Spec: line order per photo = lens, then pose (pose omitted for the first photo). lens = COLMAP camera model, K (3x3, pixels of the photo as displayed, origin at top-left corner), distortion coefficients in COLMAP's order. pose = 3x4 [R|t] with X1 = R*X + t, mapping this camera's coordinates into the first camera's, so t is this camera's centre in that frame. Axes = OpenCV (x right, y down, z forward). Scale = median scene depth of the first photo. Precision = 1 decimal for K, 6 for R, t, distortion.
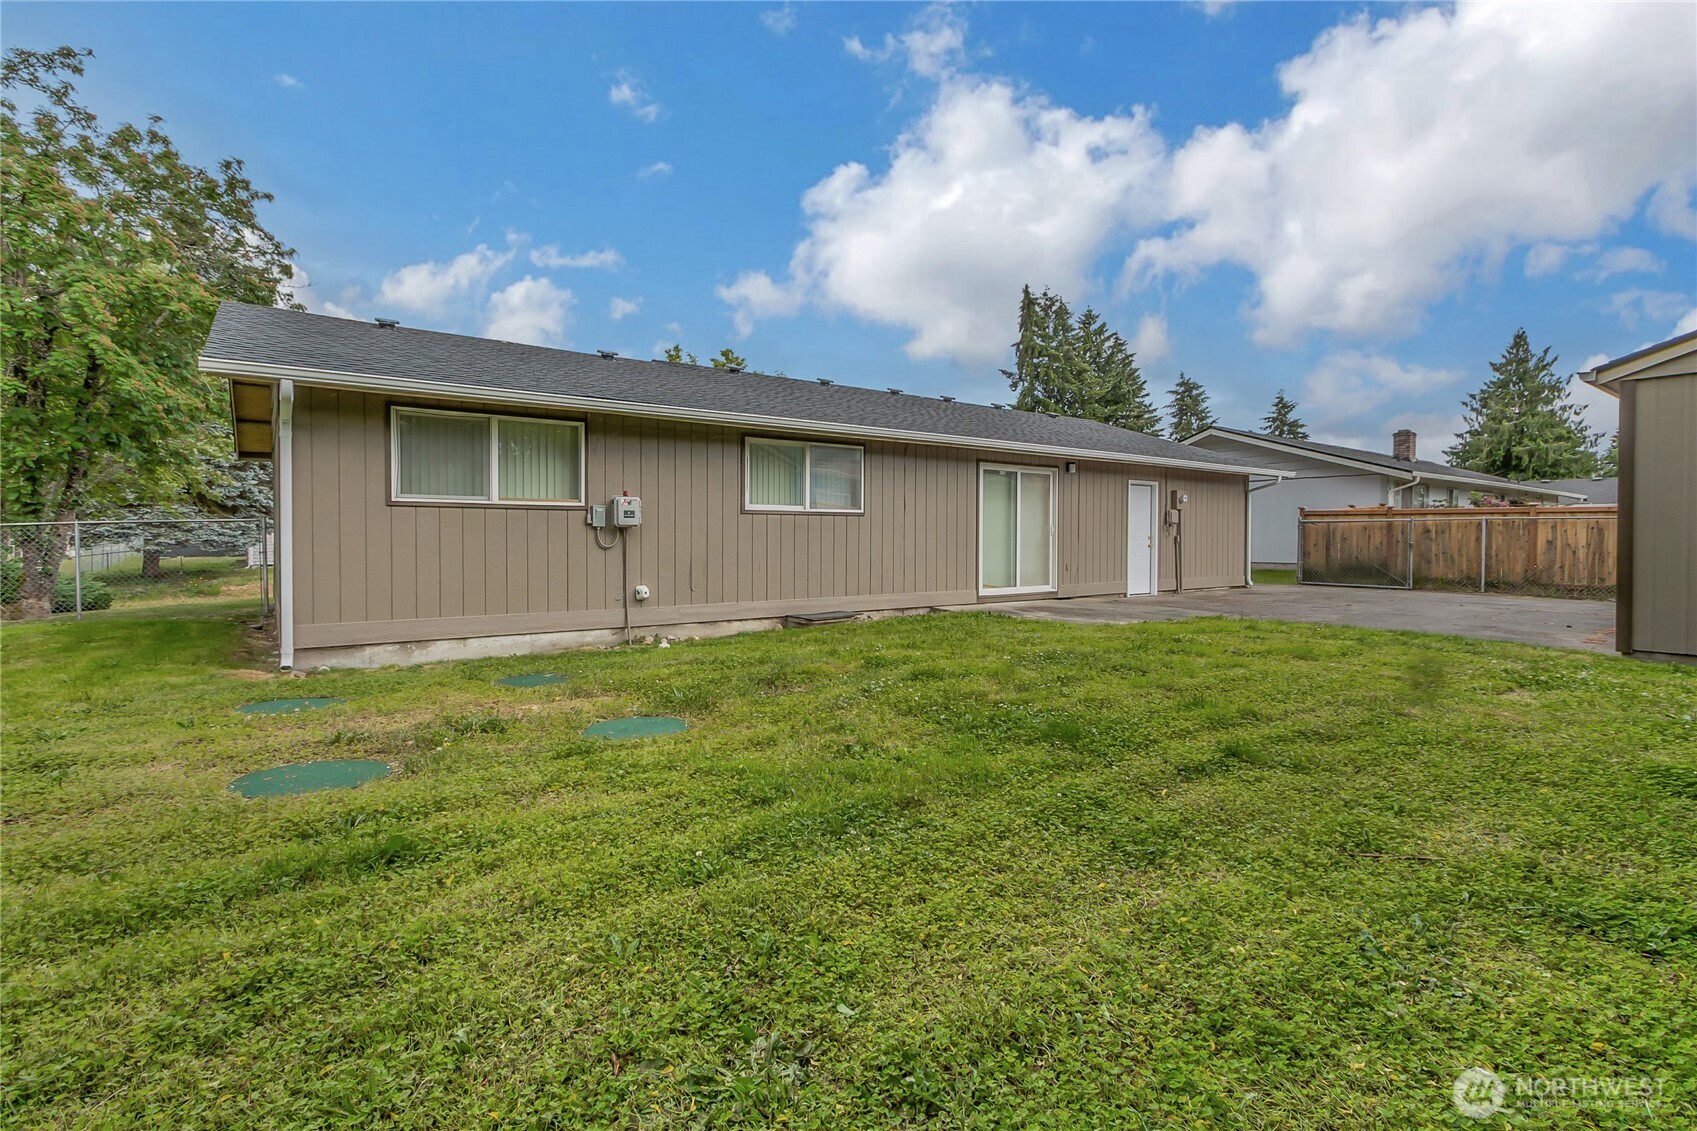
lens RADIAL K [[814.6, 0, 844.6], [0, 814.6, 545.0], [0, 0, 1]] dist [0.002245, 0.000128]
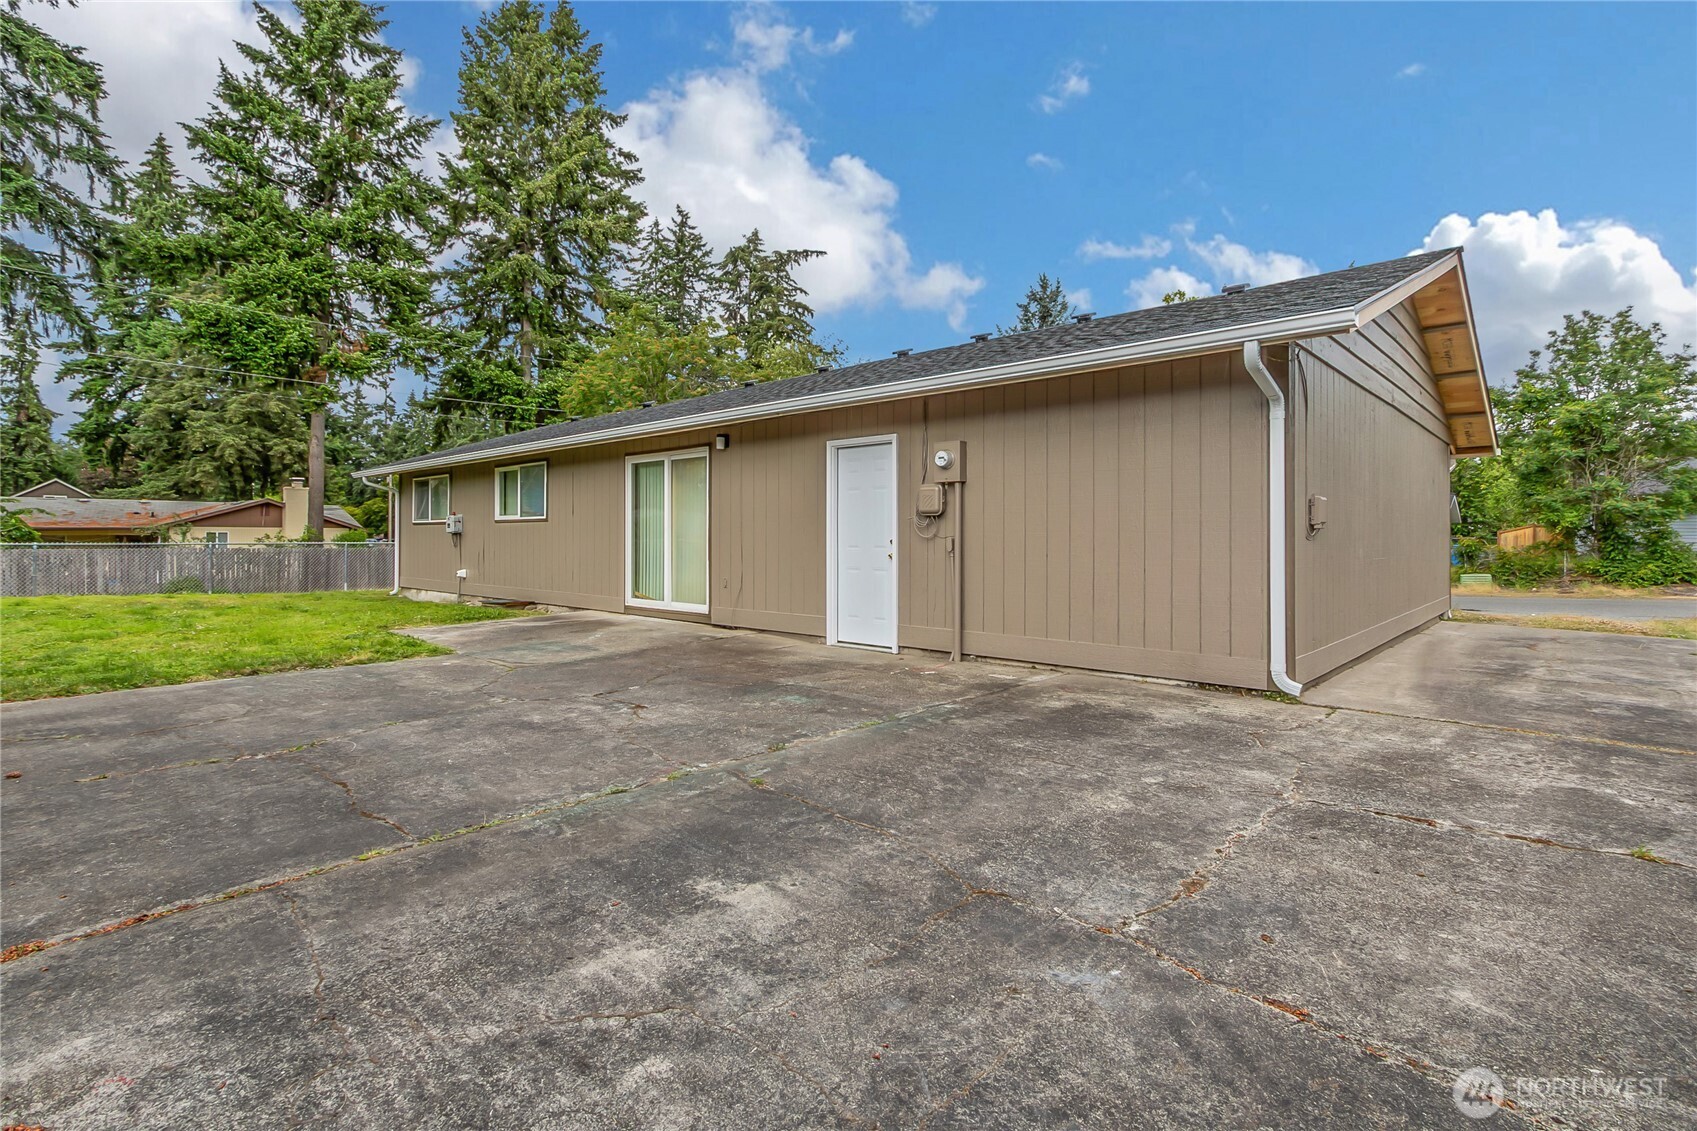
lens RADIAL K [[814.6, 0, 844.6], [0, 814.6, 545.0], [0, 0, 1]] dist [0.002245, 0.000128]
pose [[0.176461, 0.008712, -0.984269, 0.975202], [-0.008034, 0.999940, 0.007410, -0.011206], [0.984275, 0.006600, 0.176521, 0.962343]]
